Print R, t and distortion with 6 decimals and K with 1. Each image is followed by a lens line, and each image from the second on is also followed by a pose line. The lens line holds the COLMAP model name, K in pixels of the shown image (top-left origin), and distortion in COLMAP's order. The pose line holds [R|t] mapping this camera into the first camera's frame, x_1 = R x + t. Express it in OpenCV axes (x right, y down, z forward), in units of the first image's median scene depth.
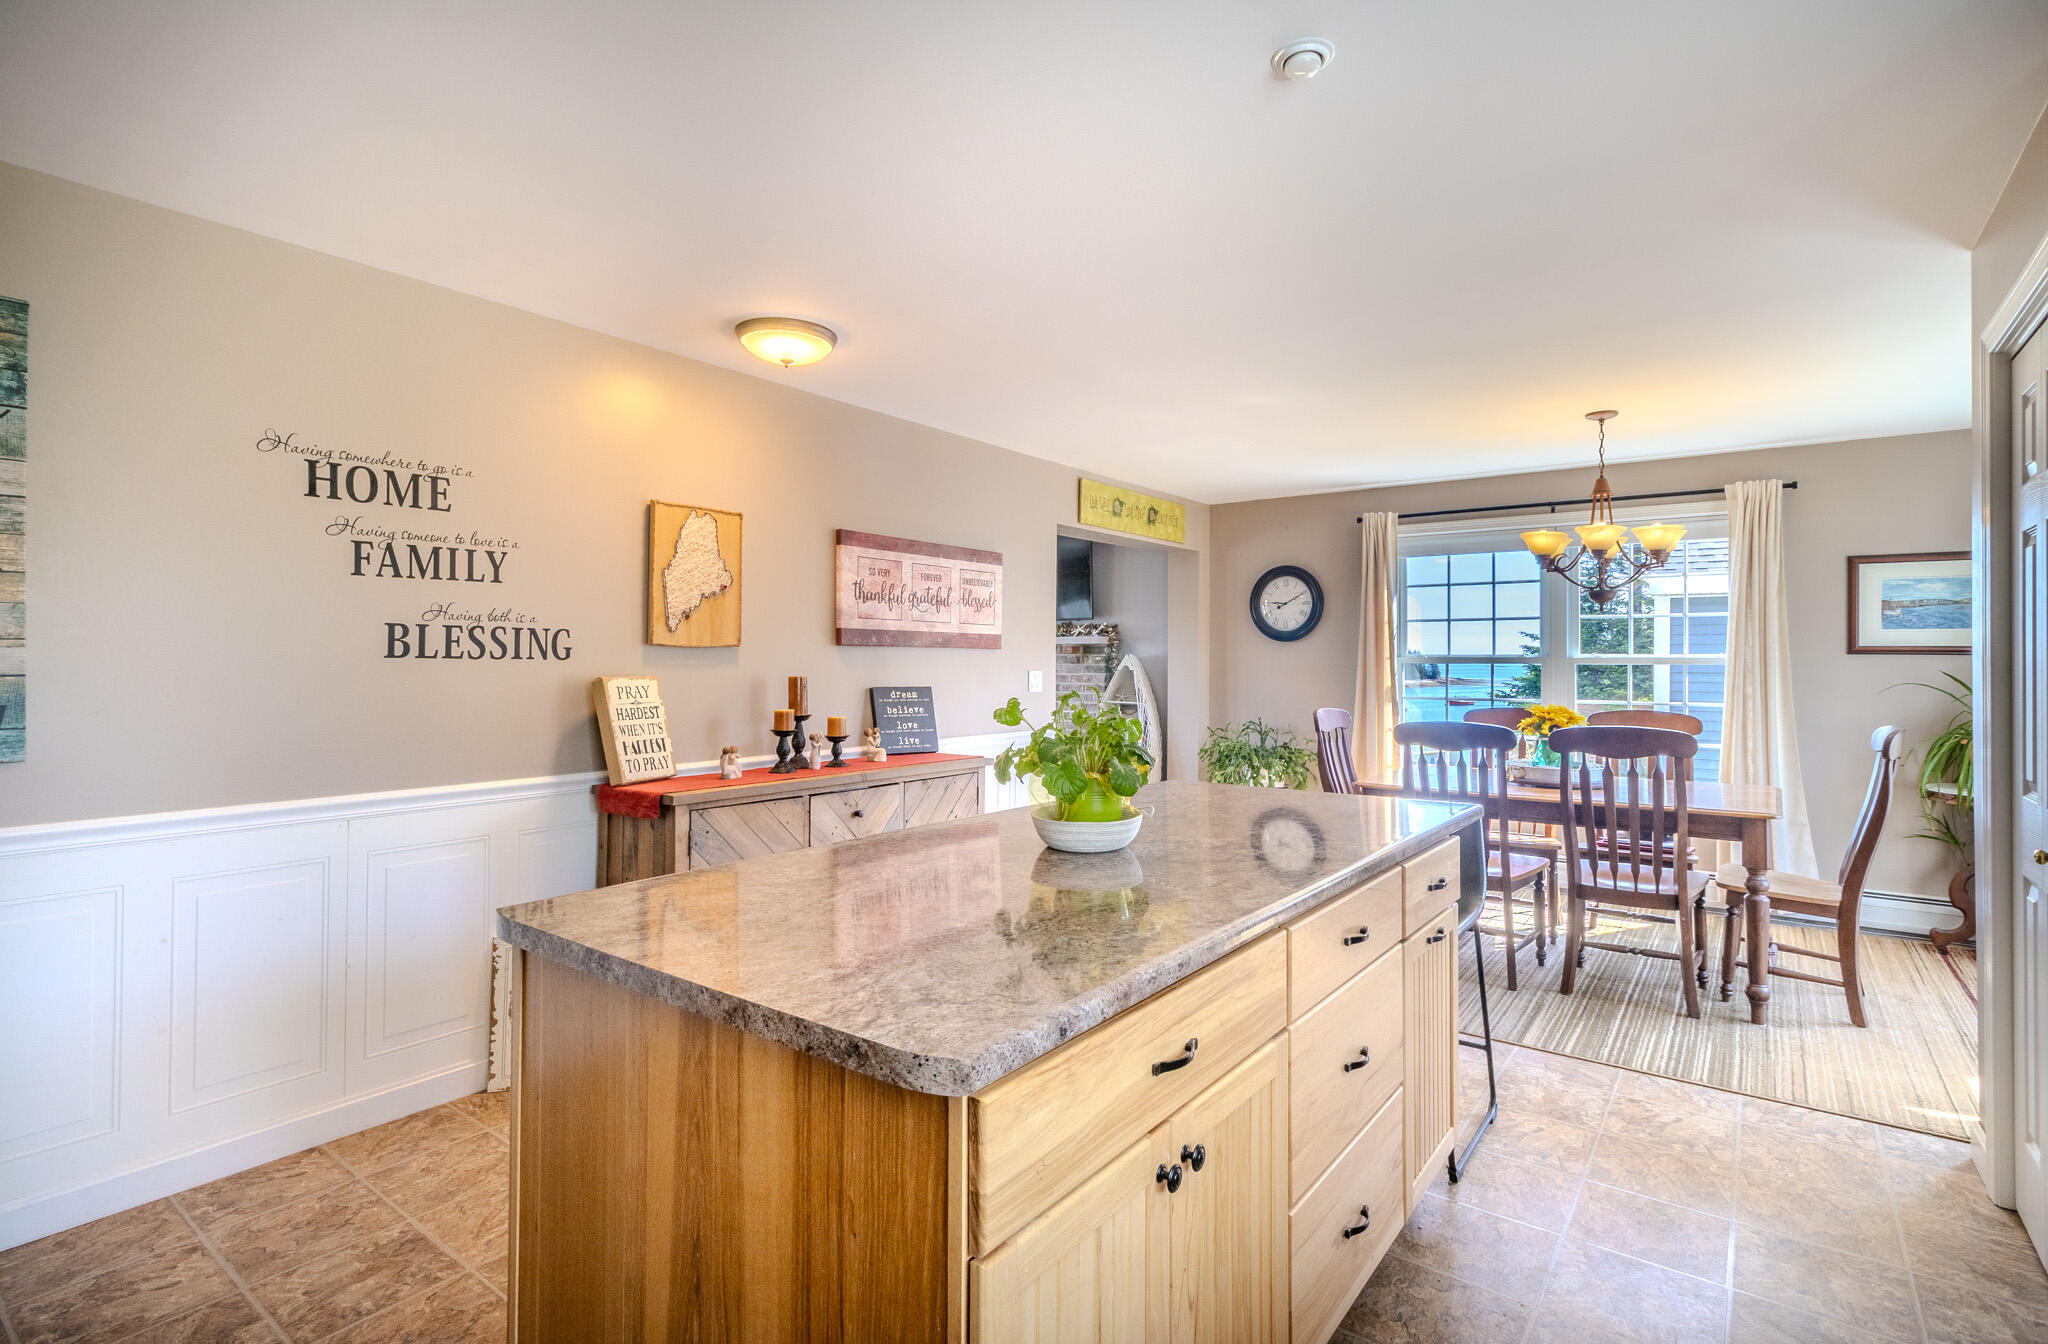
lens RADIAL K [[988.9, 0, 1025.0], [0, 988.9, 649.0], [0, 0, 1]] dist [0.002956, 0.000886]
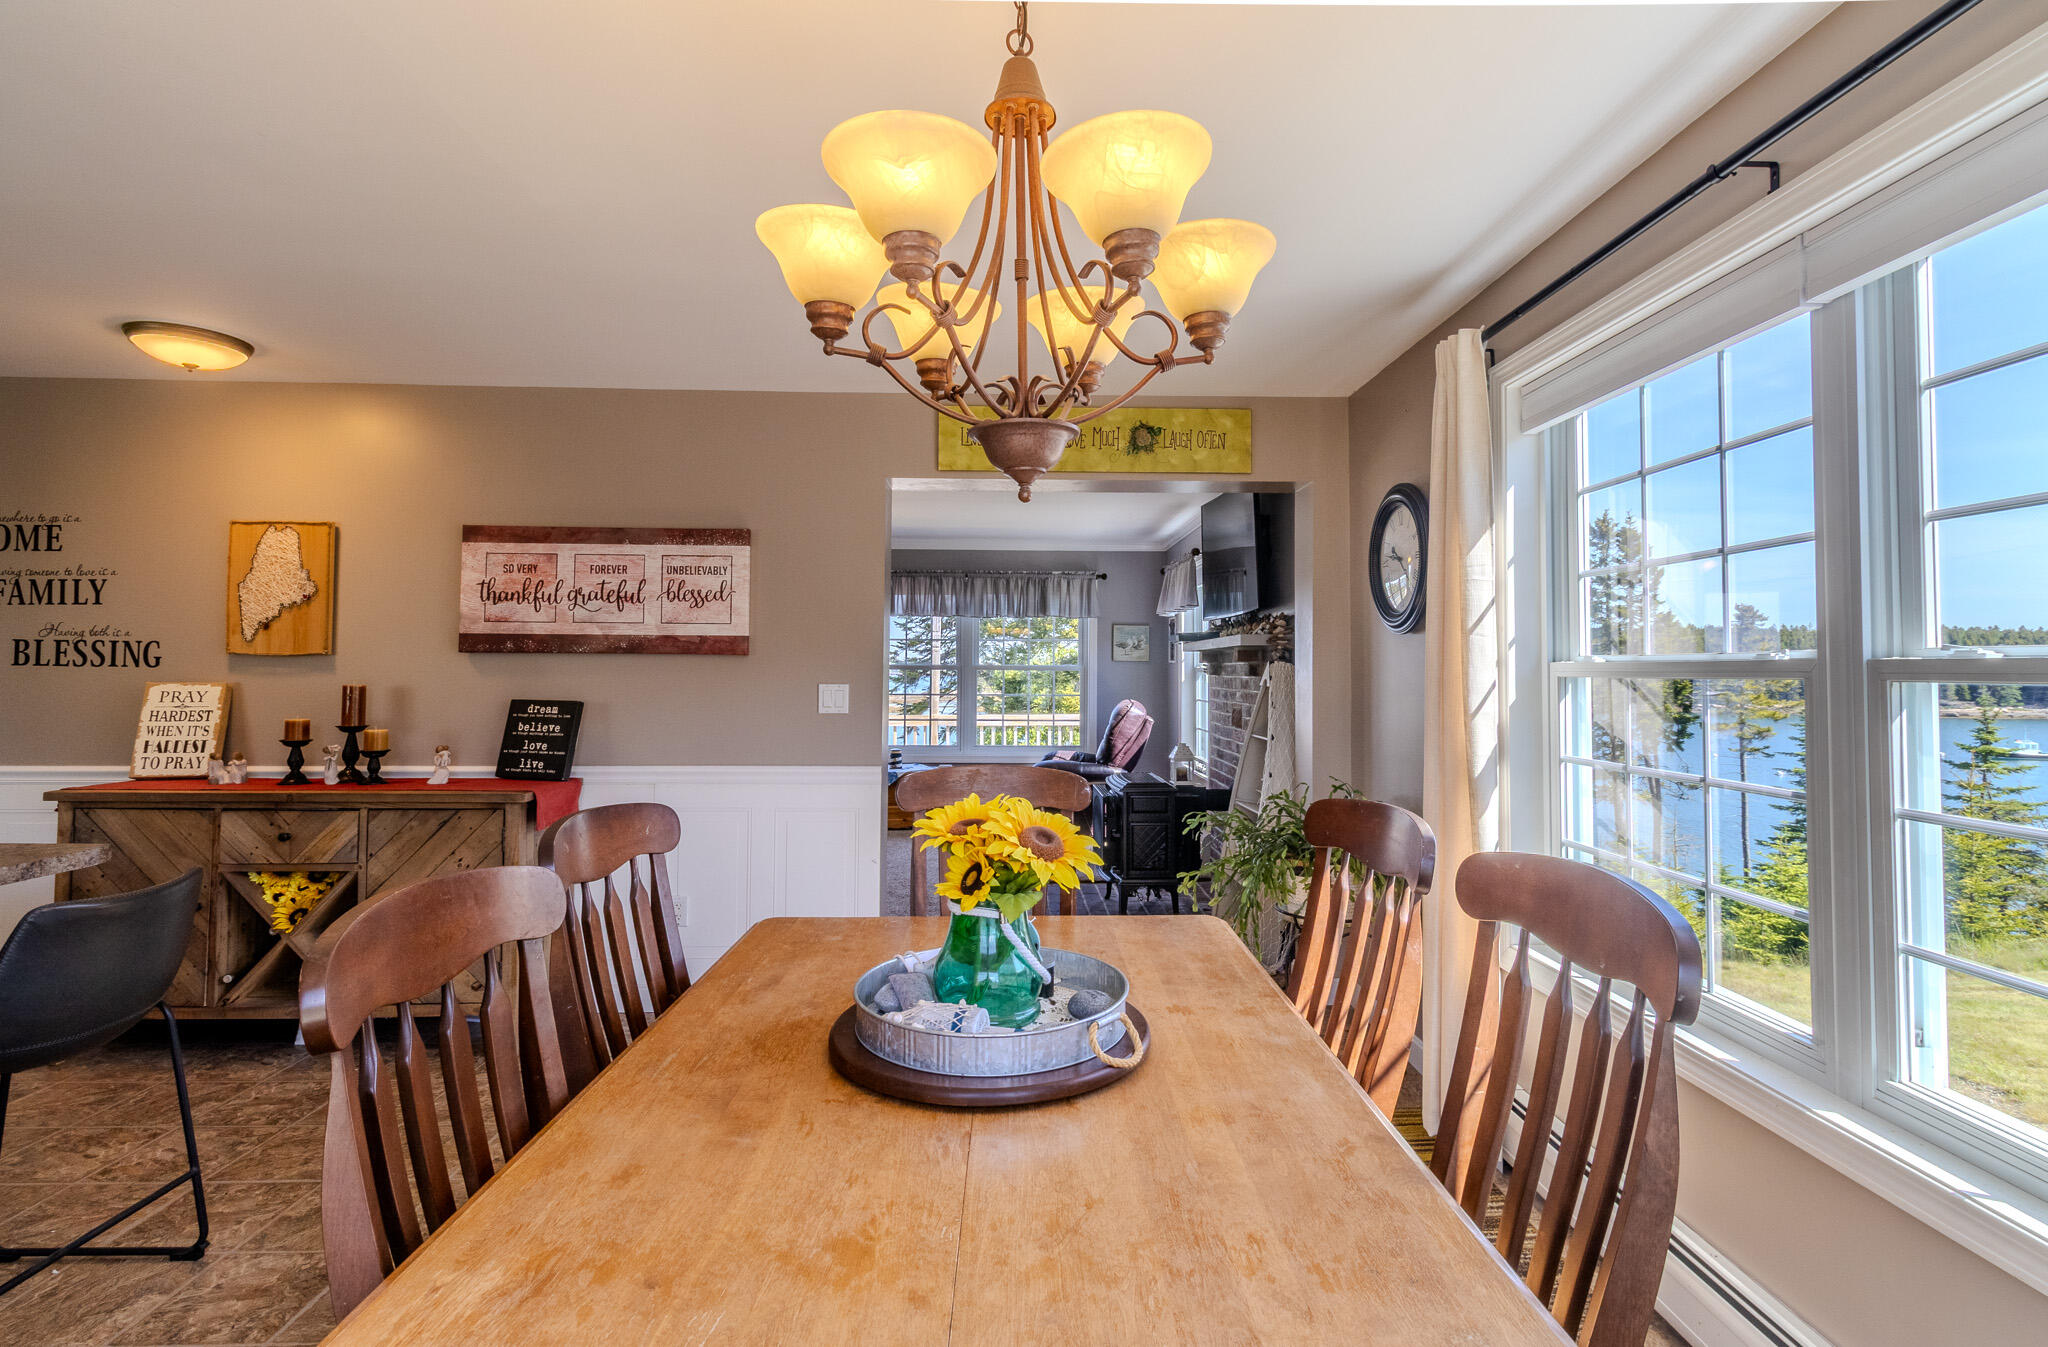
lens RADIAL K [[988.9, 0, 1024.4], [0, 988.9, 630.3], [0, 0, 1]] dist [0.002956, 0.000886]
pose [[0.623861, -0.029610, -0.780975, 0.940960], [0.005360, 0.999421, -0.033611, 0.010392], [0.781517, 0.016783, 0.623658, 0.927688]]
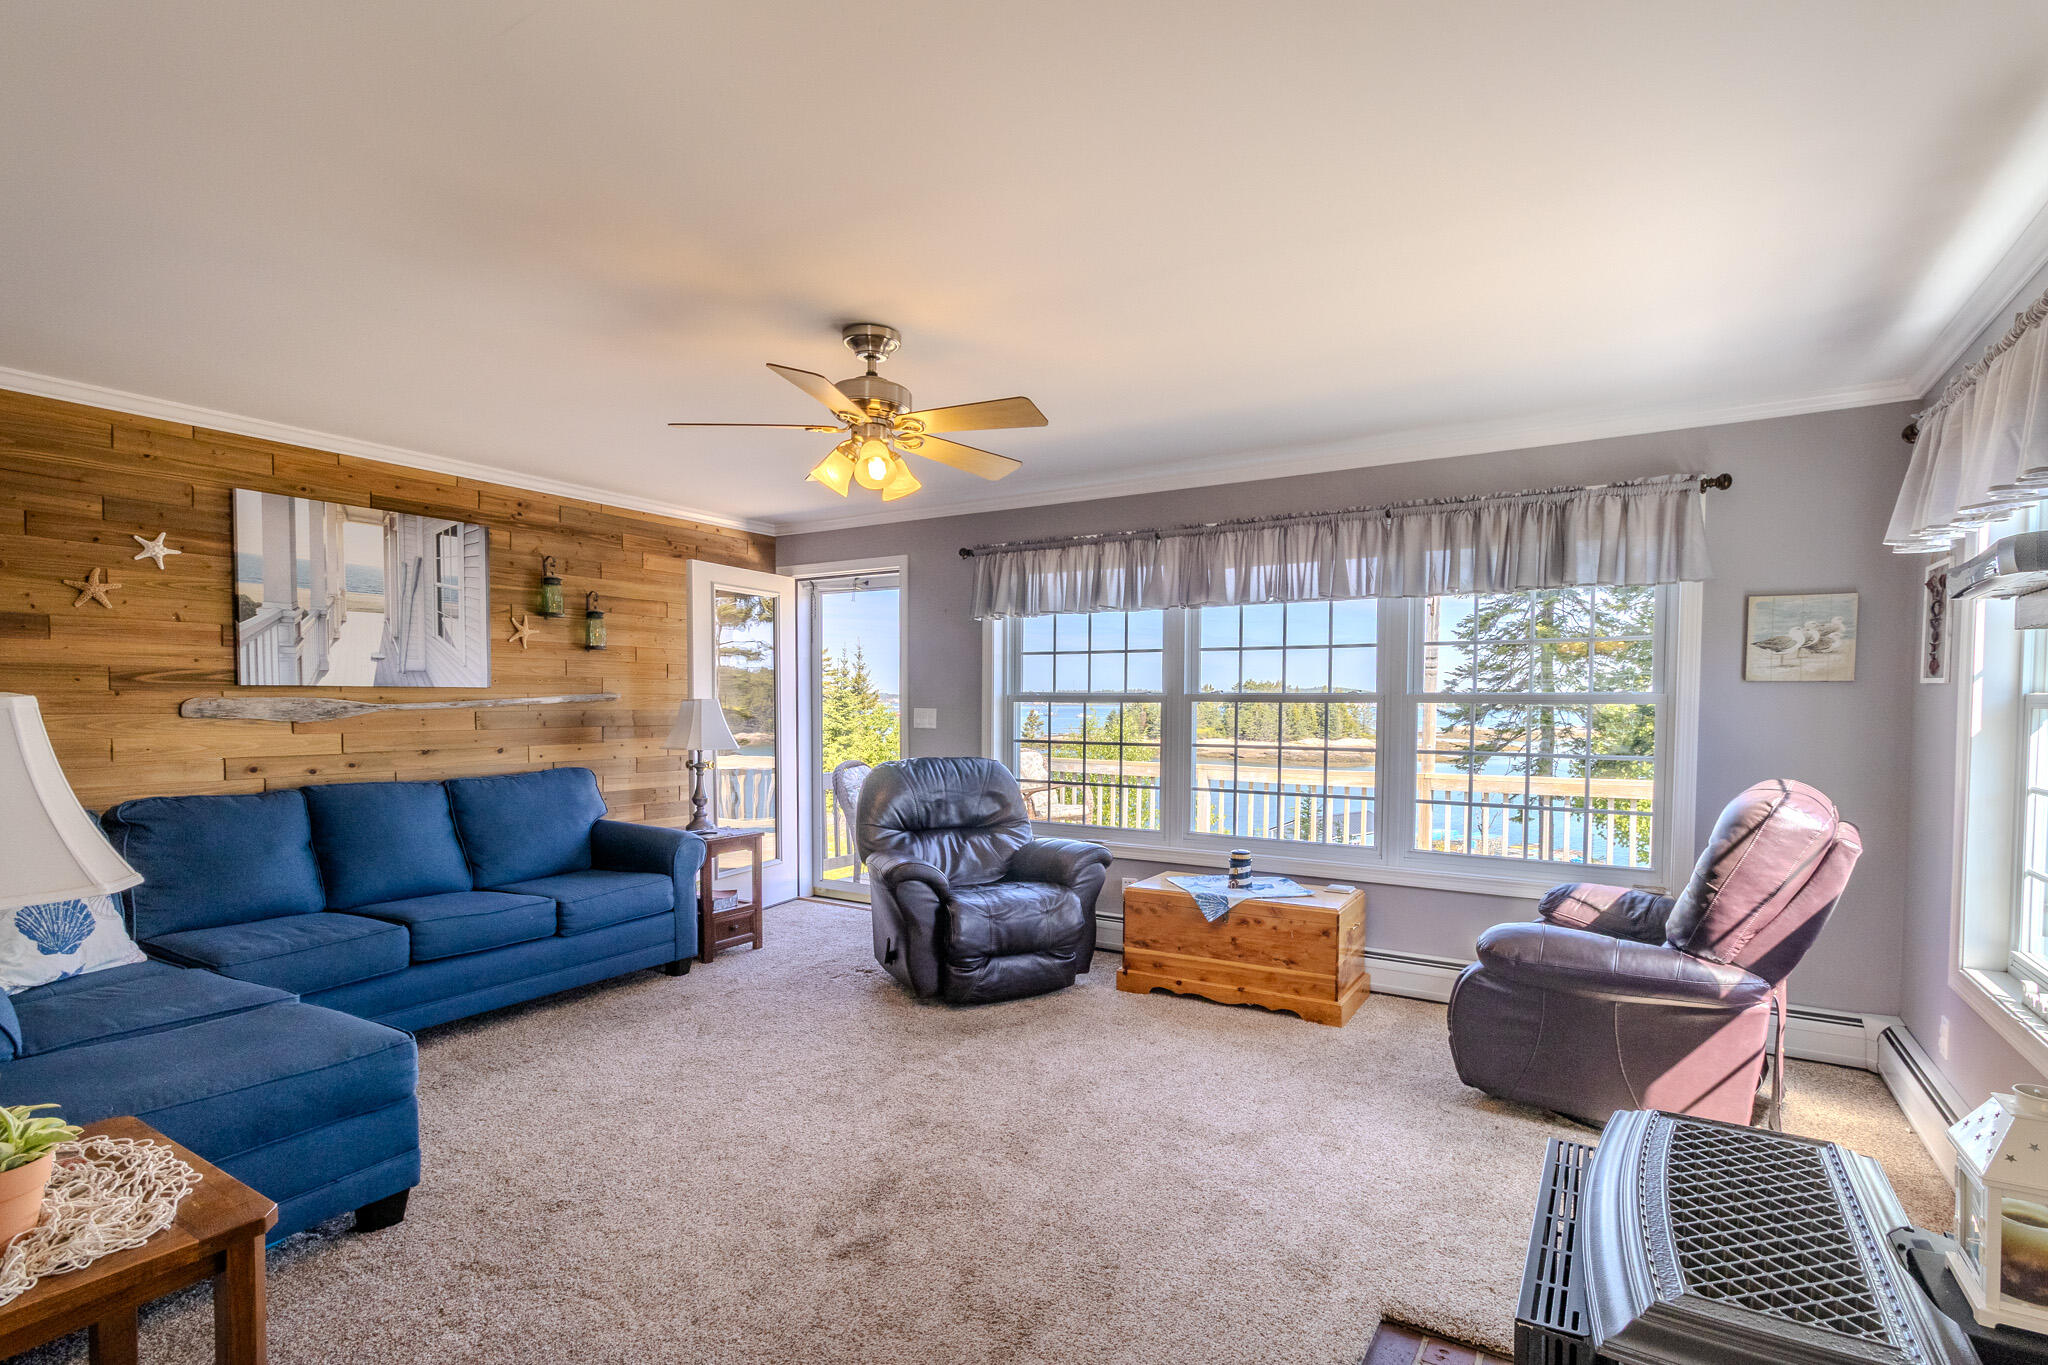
lens RADIAL K [[988.9, 0, 1047.3], [0, 988.9, 732.7], [0, 0, 1]] dist [0.002956, 0.000886]
pose [[0.103121, 0.030654, -0.994196, 0.187590], [0.007570, 0.999472, 0.031602, 0.018882], [0.994640, -0.010785, 0.102834, 1.721966]]
